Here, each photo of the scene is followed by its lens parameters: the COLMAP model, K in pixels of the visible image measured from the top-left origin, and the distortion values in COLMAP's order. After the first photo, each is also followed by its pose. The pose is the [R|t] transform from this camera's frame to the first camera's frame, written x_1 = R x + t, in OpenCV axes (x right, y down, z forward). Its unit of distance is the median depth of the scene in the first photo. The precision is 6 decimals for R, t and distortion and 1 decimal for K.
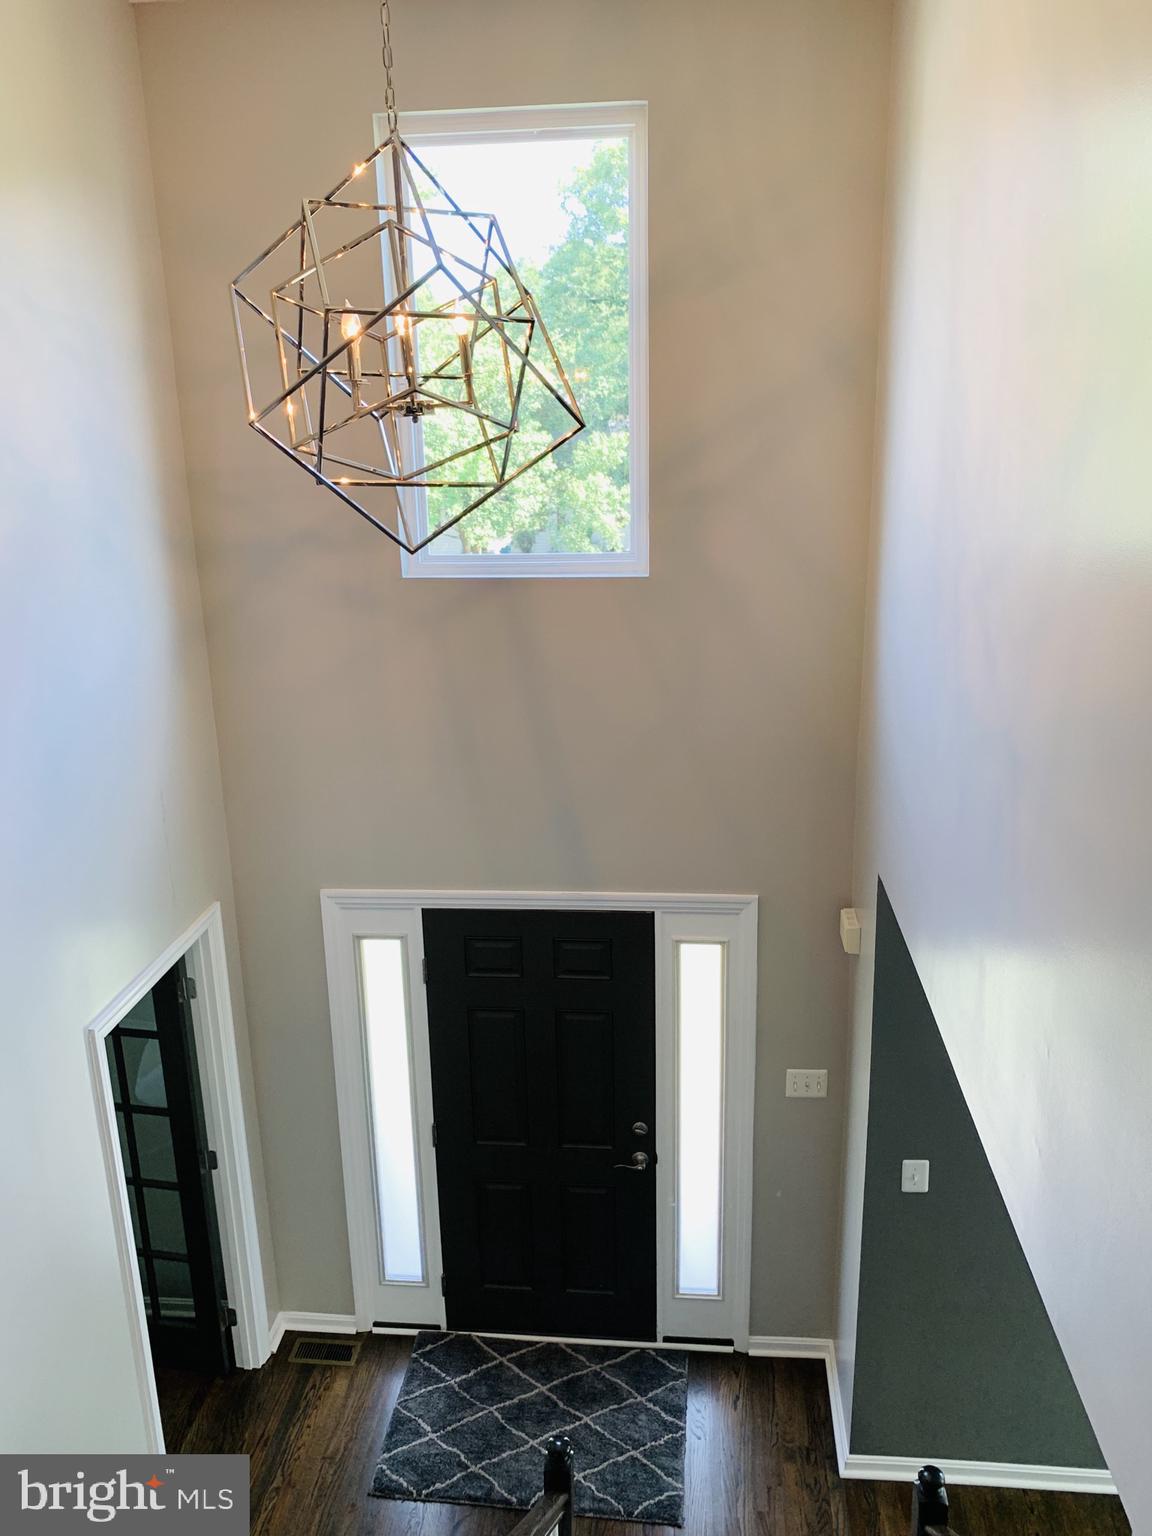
lens RADIAL K [[1177.5, 0, 567.0], [0, 1177.5, 768.0], [0, 0, 1]] dist [0.033434, -0.035437]
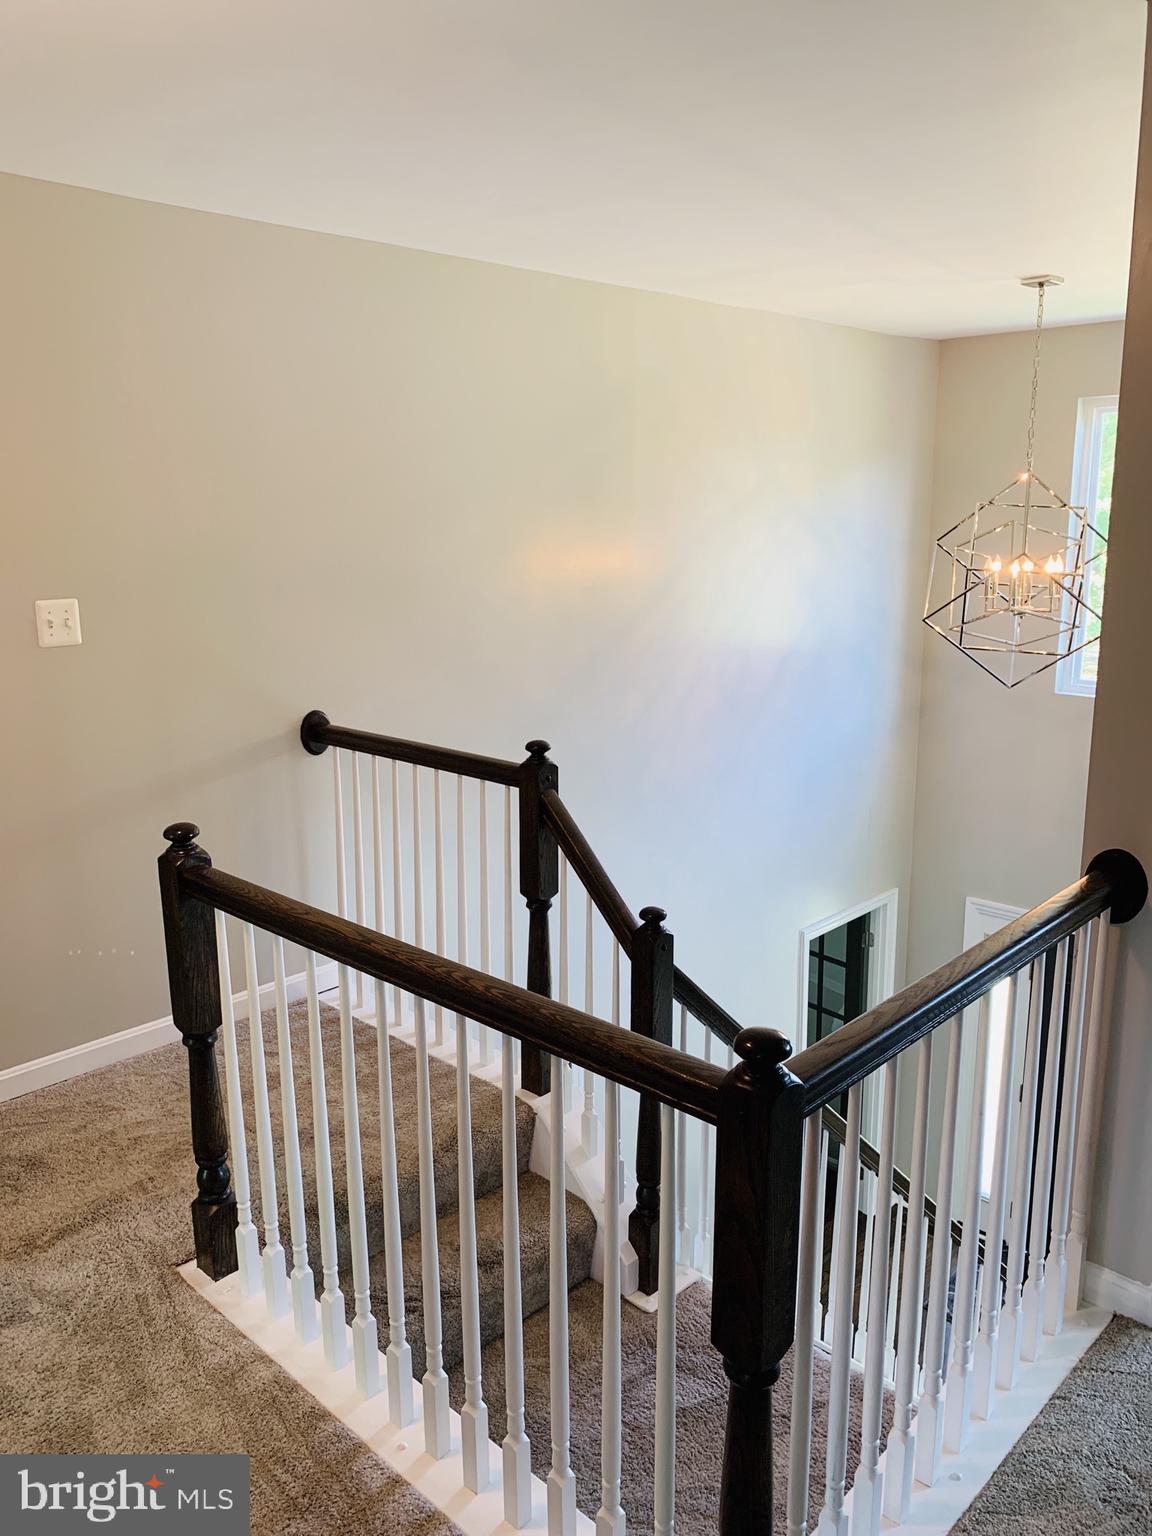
lens RADIAL K [[1177.5, 0, 583.7], [0, 1177.5, 768.3], [0, 0, 1]] dist [0.033434, -0.035437]
pose [[0.797621, 0.139921, -0.586705, 0.256164], [-0.175120, 0.984542, -0.003275, 0.035081], [0.577177, 0.105356, 0.809794, -0.494520]]
